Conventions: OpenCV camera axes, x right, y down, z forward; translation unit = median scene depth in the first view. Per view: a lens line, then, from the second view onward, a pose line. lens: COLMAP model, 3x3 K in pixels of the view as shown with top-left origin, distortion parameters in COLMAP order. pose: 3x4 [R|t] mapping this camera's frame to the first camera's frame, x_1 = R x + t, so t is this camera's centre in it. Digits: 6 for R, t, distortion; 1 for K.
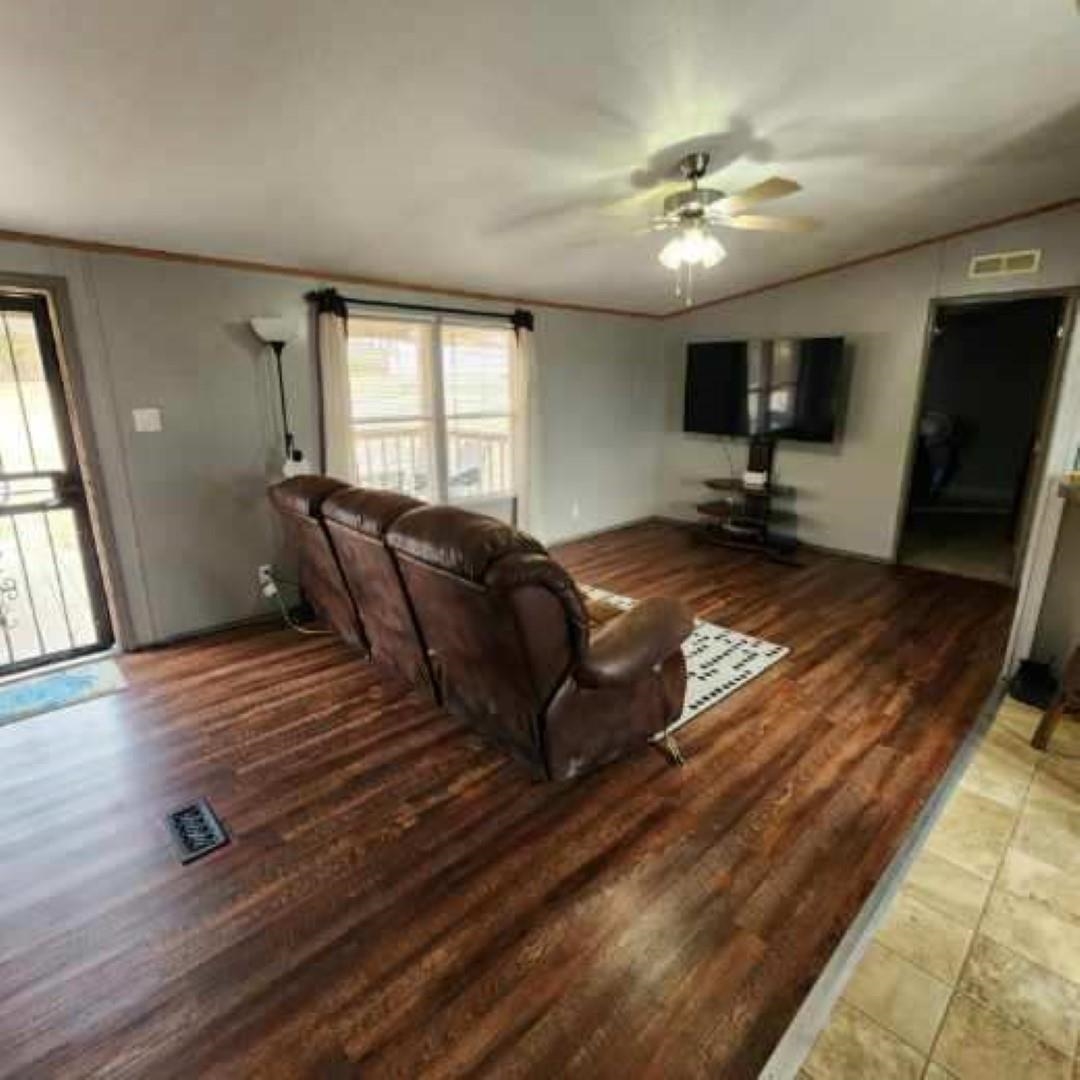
lens RADIAL K [[591.2, 0, 540.0], [0, 591.2, 540.0], [0, 0, 1]] dist [0.001431, -0.000023]
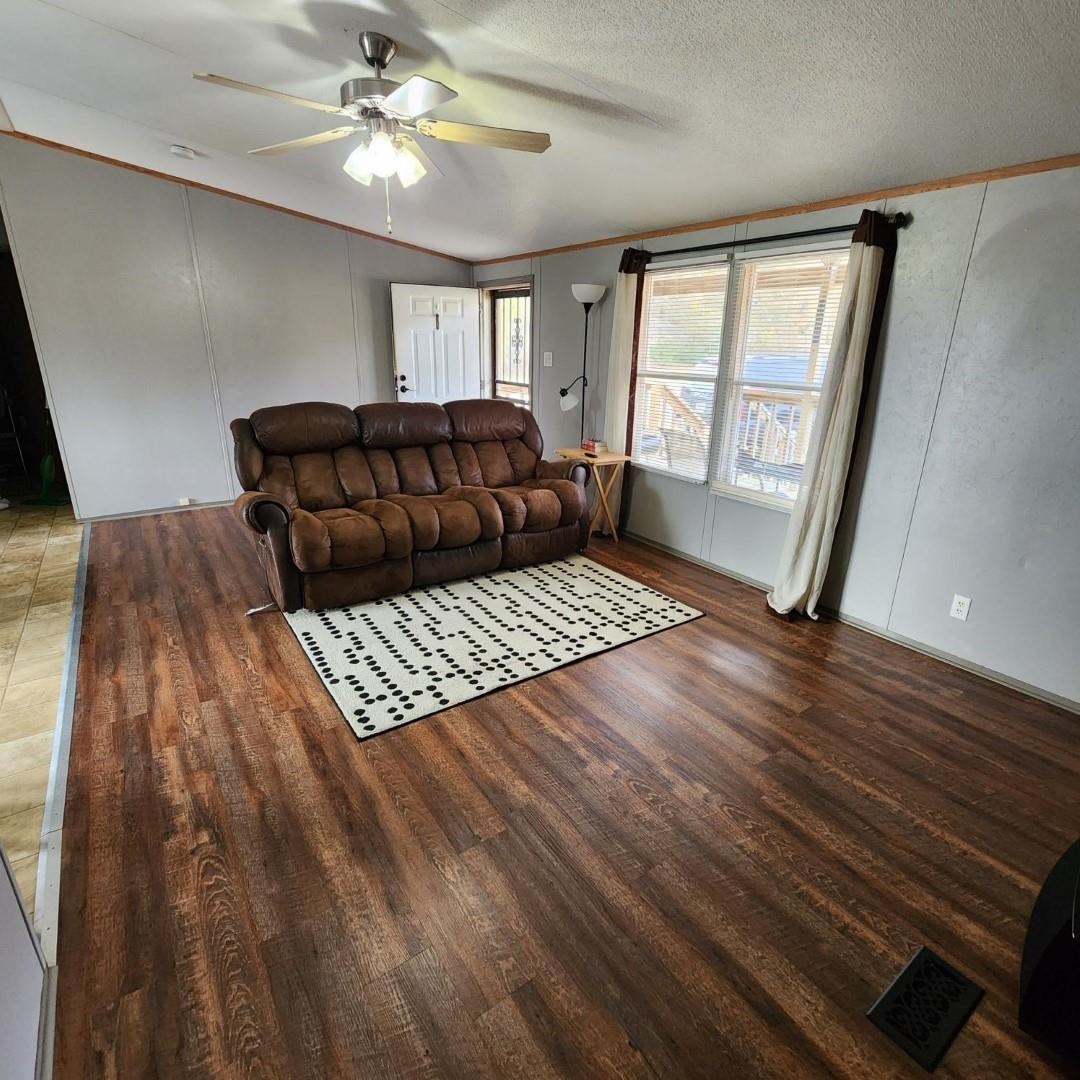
lens RADIAL K [[591.2, 0, 540.0], [0, 591.2, 540.0], [0, 0, 1]] dist [0.001431, -0.000023]
pose [[-0.161710, 0.316513, -0.934703, 1.155210], [-0.268770, 0.897237, 0.350325, -0.370408], [0.949533, 0.307871, -0.060023, 1.426606]]
